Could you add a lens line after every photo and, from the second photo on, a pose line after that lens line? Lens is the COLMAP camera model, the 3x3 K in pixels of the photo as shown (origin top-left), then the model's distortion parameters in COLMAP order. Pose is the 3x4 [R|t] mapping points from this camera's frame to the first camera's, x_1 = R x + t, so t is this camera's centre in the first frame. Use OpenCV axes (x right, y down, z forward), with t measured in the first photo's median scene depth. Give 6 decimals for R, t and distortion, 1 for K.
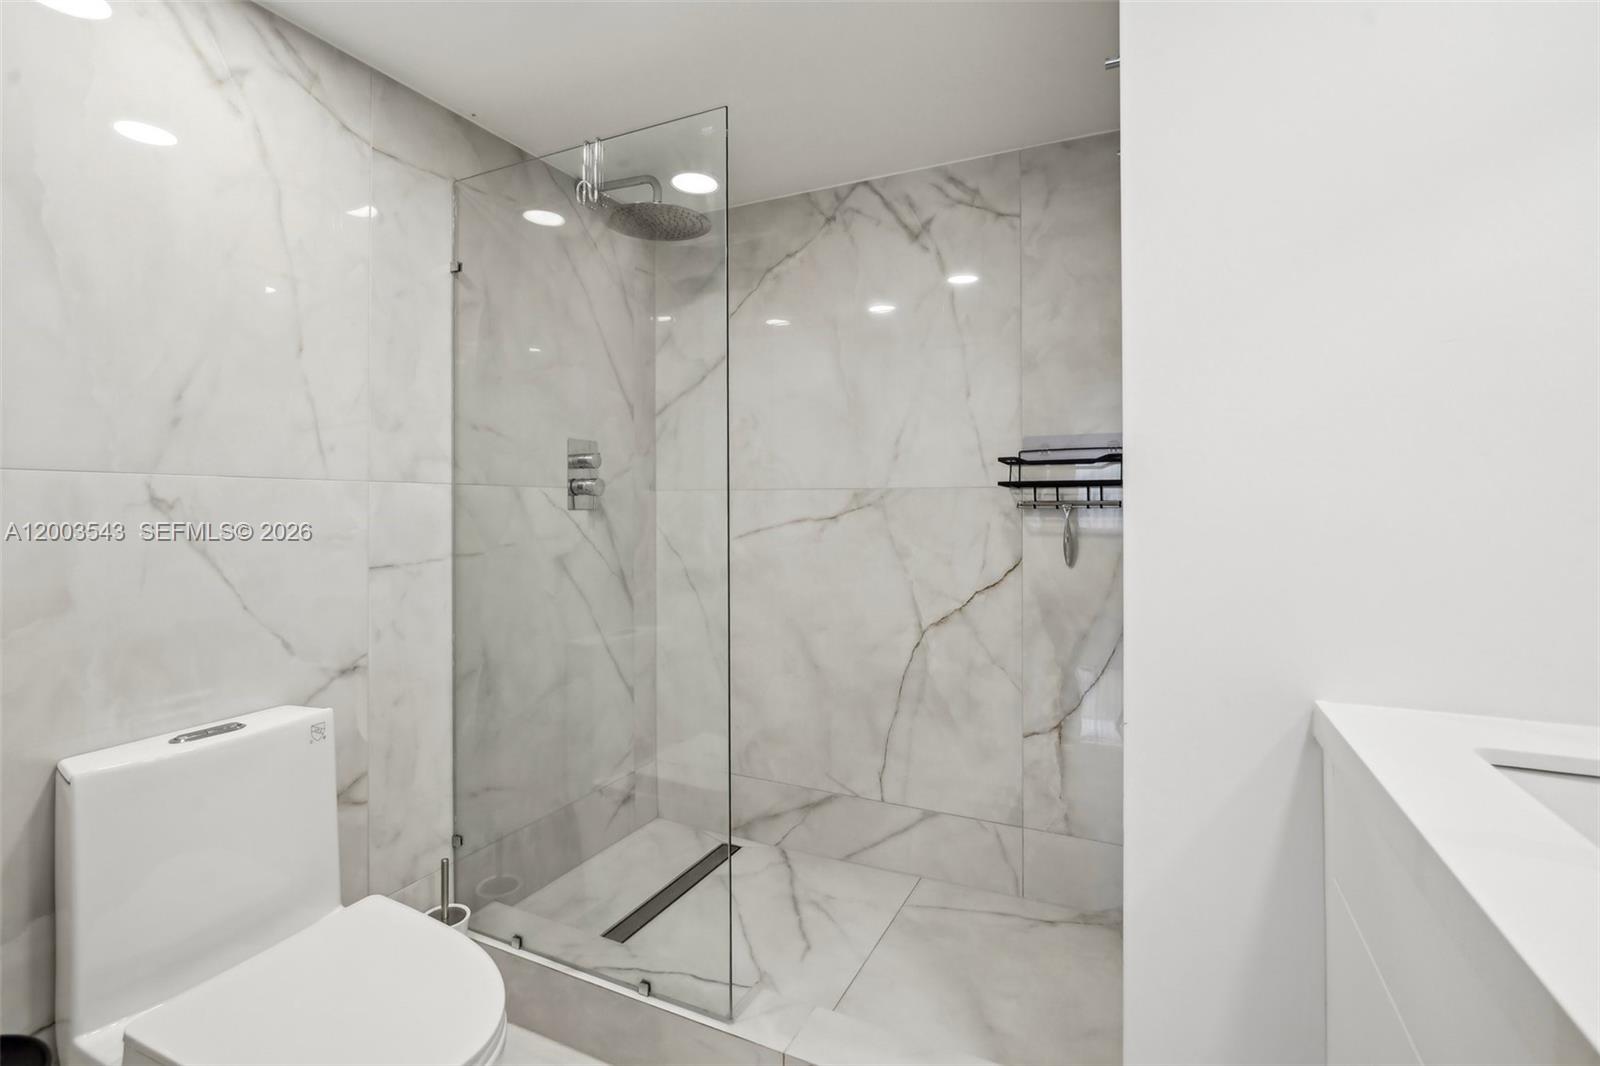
lens RADIAL K [[755.4, 0, 799.3], [0, 755.4, 494.1], [0, 0, 1]] dist [-0.010056, -0.000193]
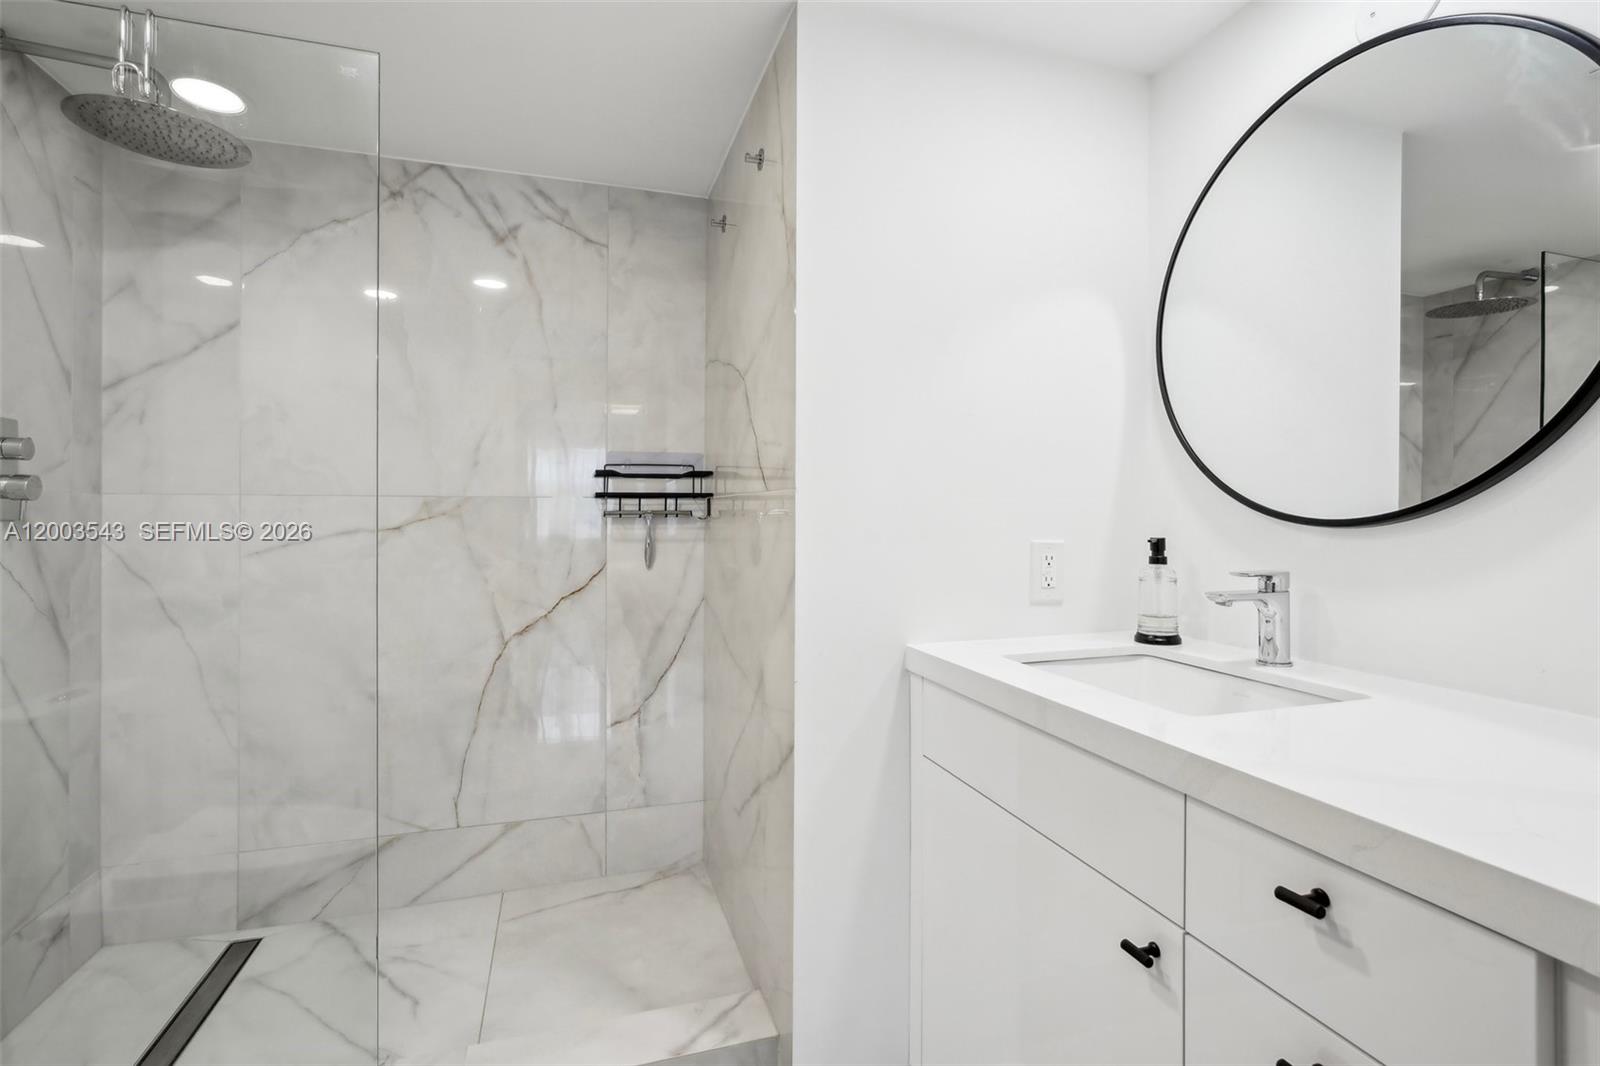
lens RADIAL K [[744.2, 0, 800.9], [0, 744.2, 507.3], [0, 0, 1]] dist [-0.002555, 0.000064]
pose [[0.725132, 0.007077, 0.688573, -0.225970], [-0.010028, 0.999950, 0.000283, 0.001465], [-0.688537, -0.007110, 0.725167, 0.030864]]
